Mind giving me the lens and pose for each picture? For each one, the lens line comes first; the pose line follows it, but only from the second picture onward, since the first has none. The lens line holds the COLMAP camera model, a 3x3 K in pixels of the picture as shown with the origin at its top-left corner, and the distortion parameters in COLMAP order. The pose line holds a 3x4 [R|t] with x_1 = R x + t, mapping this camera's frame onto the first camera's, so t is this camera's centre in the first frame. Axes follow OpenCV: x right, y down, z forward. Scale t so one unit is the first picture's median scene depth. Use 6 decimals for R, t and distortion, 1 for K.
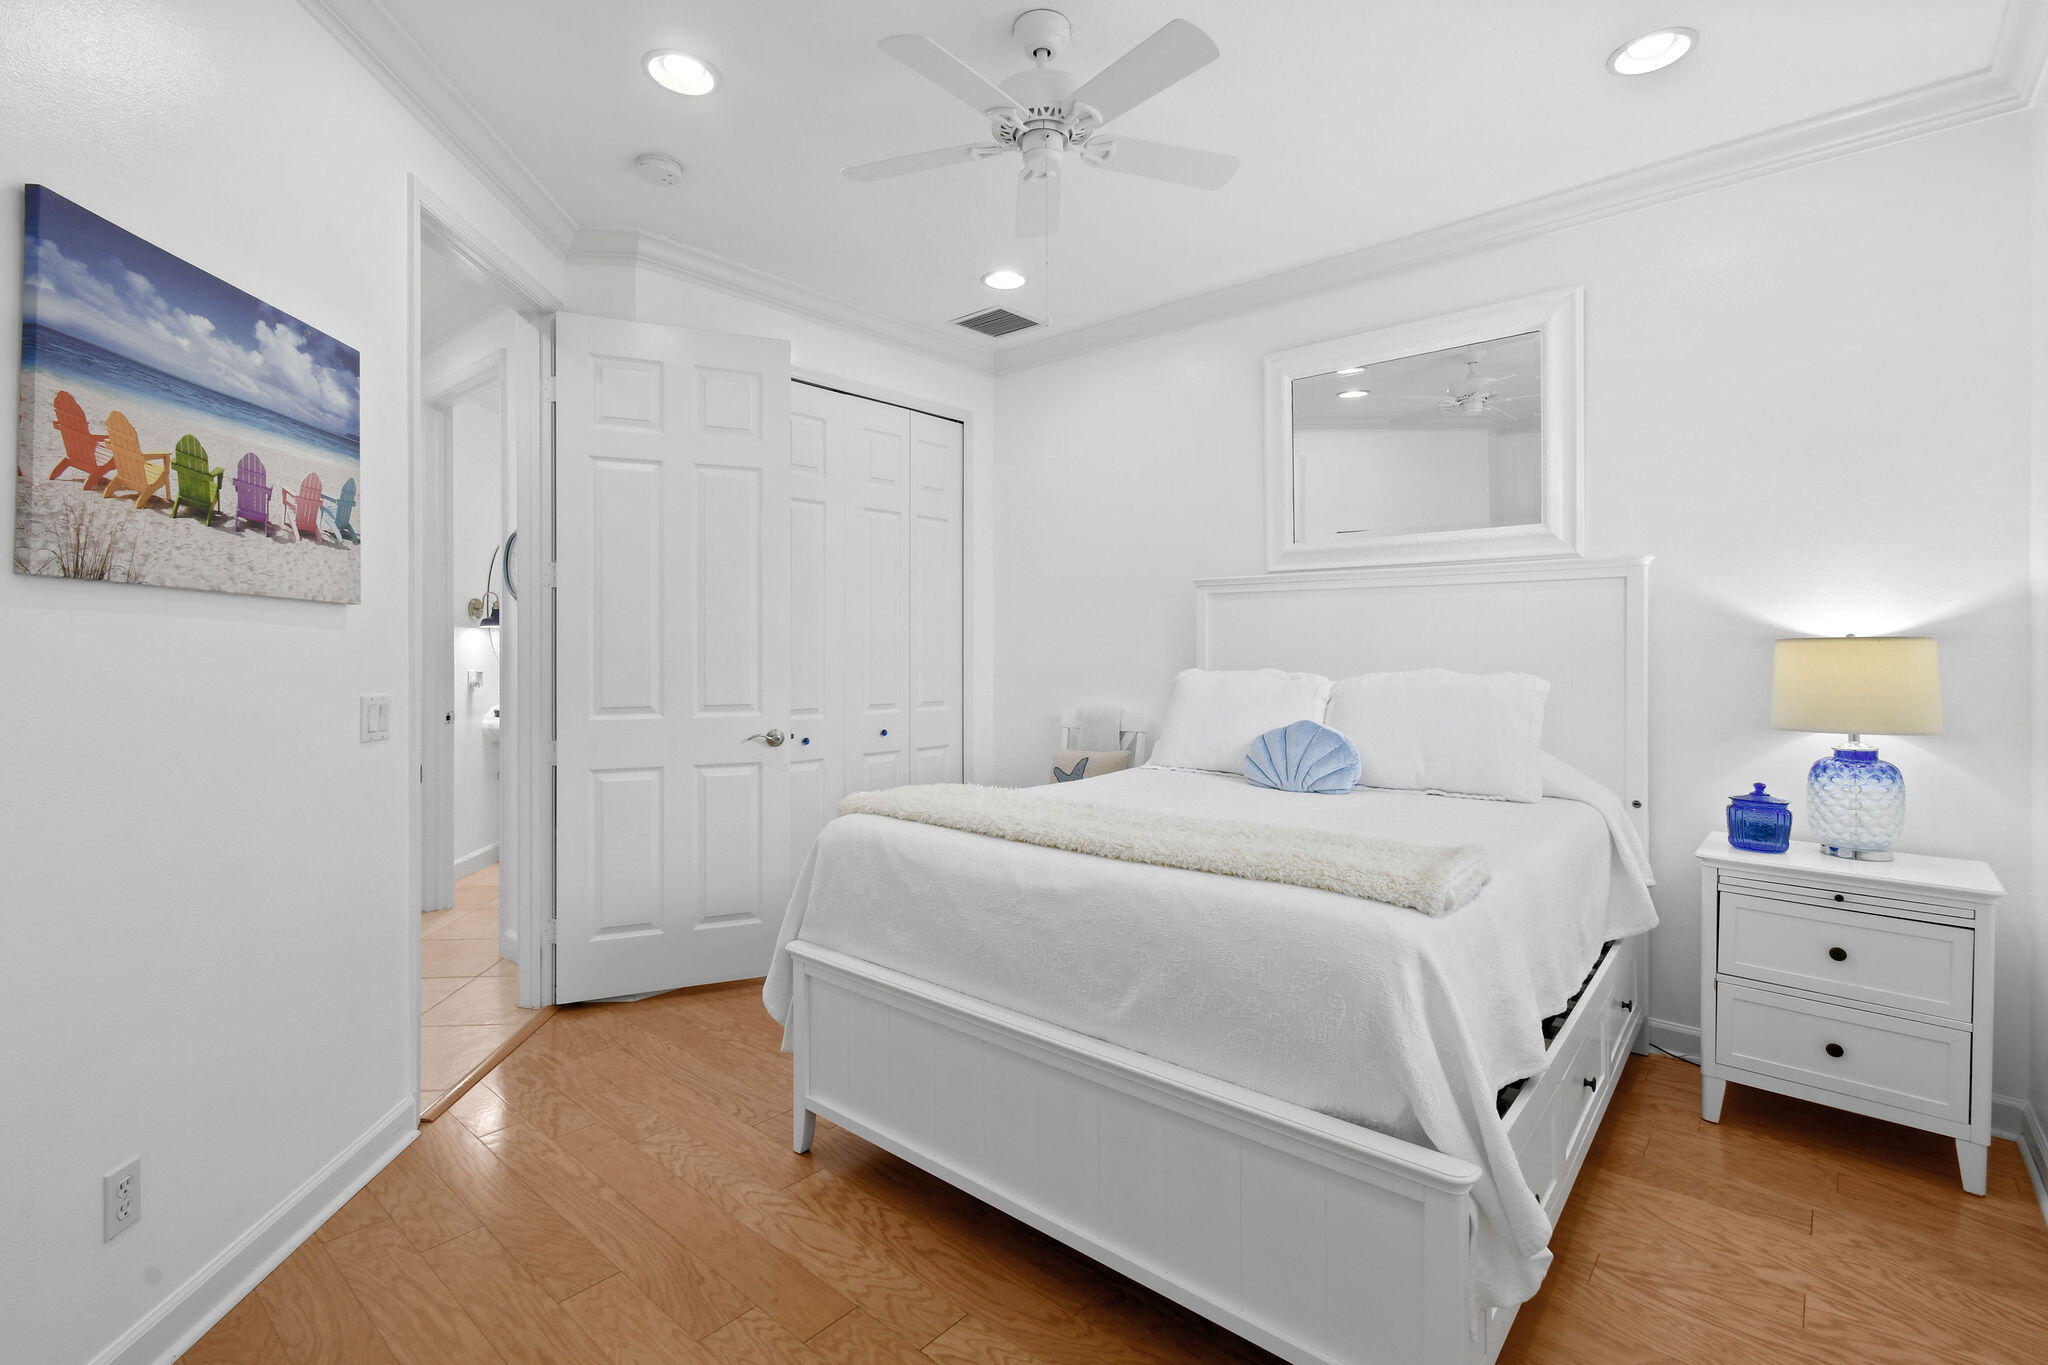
lens RADIAL K [[935.6, 0, 1039.5], [0, 935.6, 649.9], [0, 0, 1]] dist [0.005227, -0.000568]
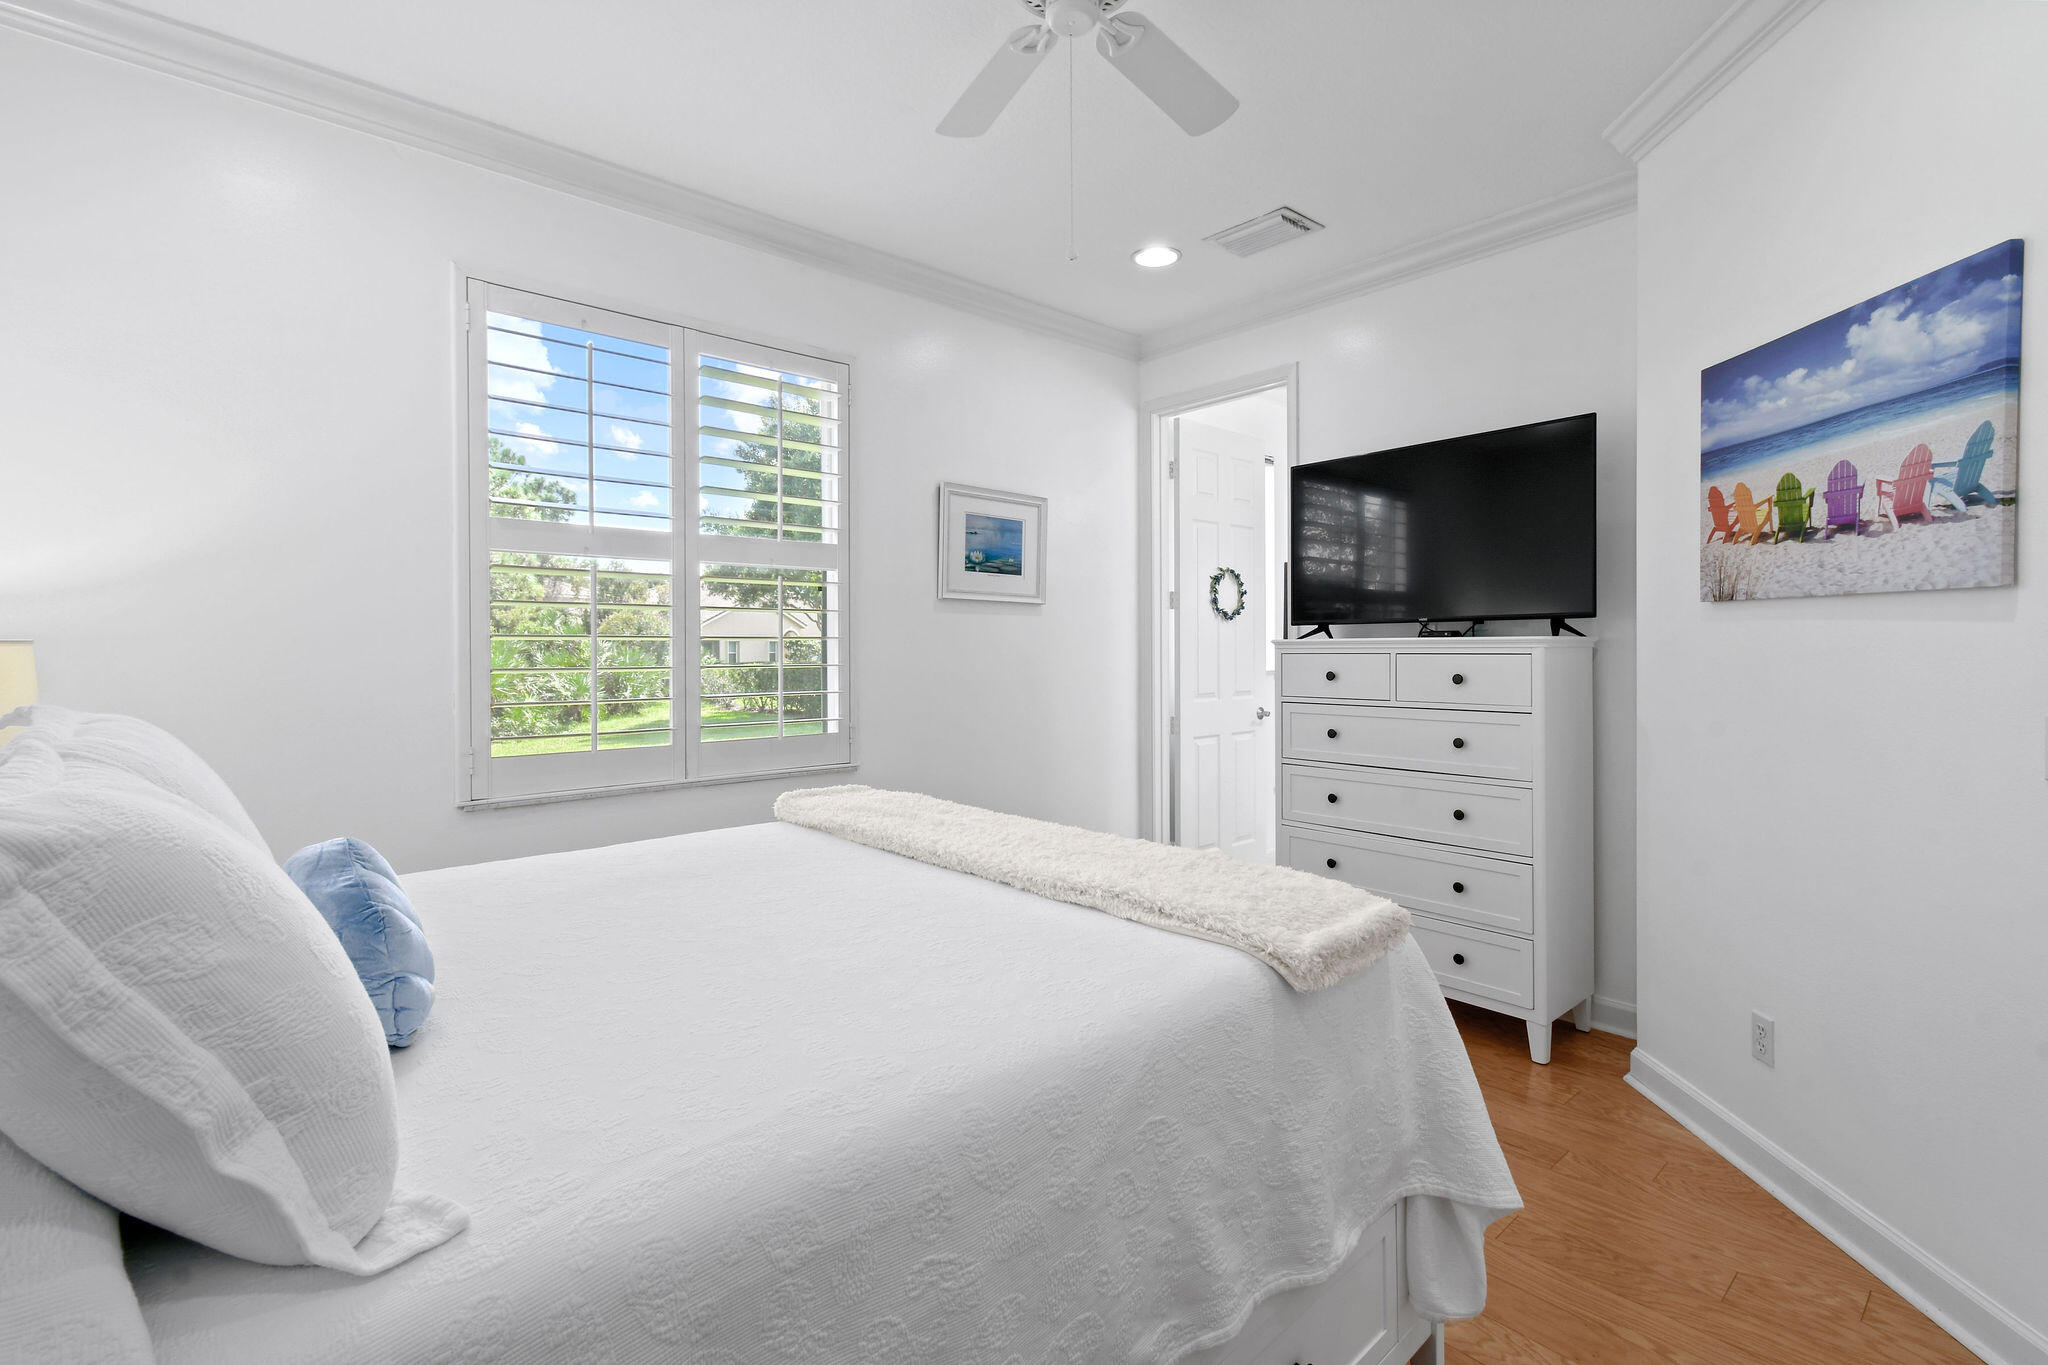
lens RADIAL K [[935.6, 0, 1039.5], [0, 935.6, 649.9], [0, 0, 1]] dist [0.005227, -0.000568]
pose [[-0.991171, 0.005361, 0.132482, -0.084212], [0.005967, 0.999973, 0.004177, -0.006531], [-0.132457, 0.004930, -0.991177, 2.213224]]
